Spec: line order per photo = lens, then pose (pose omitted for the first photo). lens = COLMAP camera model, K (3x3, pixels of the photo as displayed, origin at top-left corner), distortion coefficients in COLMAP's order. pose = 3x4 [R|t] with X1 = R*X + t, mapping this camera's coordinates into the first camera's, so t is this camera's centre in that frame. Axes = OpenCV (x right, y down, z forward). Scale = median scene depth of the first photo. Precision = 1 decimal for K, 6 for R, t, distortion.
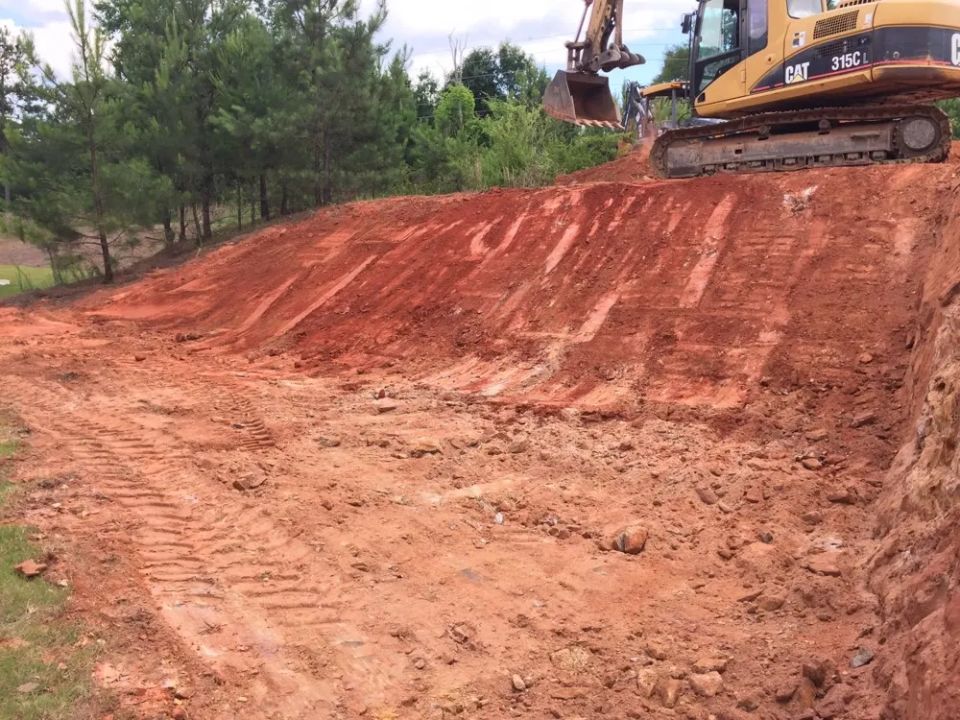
lens RADIAL K [[824.7, 0, 480.4], [0, 824.7, 359.1], [0, 0, 1]] dist [0.092916, -0.125727]
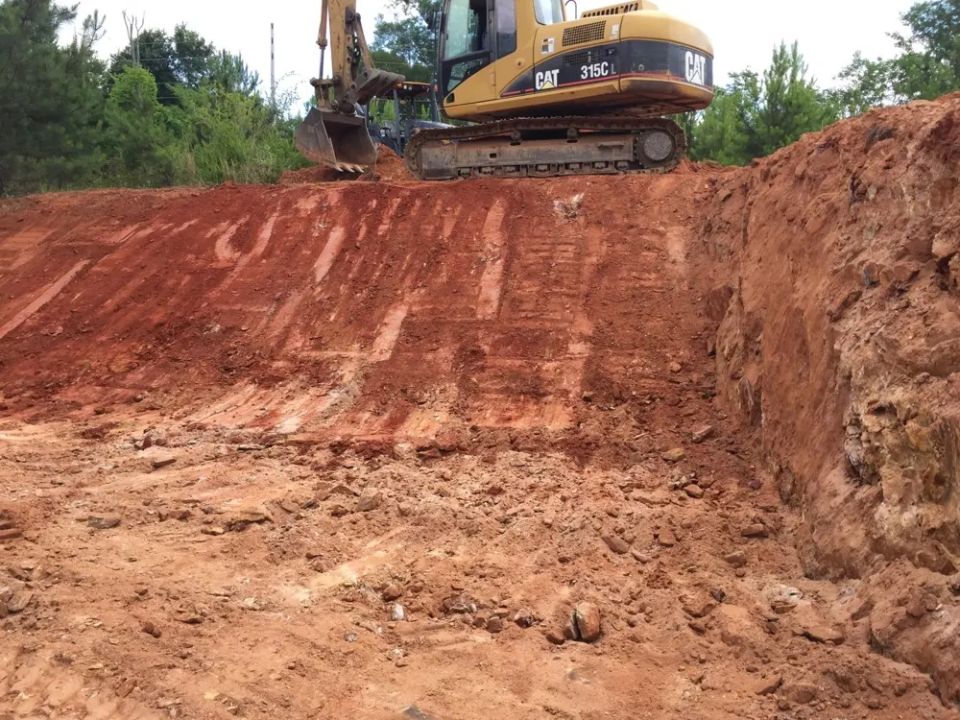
lens RADIAL K [[824.7, 0, 478.3], [0, 824.7, 360.0], [0, 0, 1]] dist [0.092916, -0.125727]
pose [[0.932608, -0.046508, 0.357880, -0.096545], [0.046221, 0.998887, 0.009363, -0.025475], [-0.357918, 0.007810, 0.933720, 0.136173]]
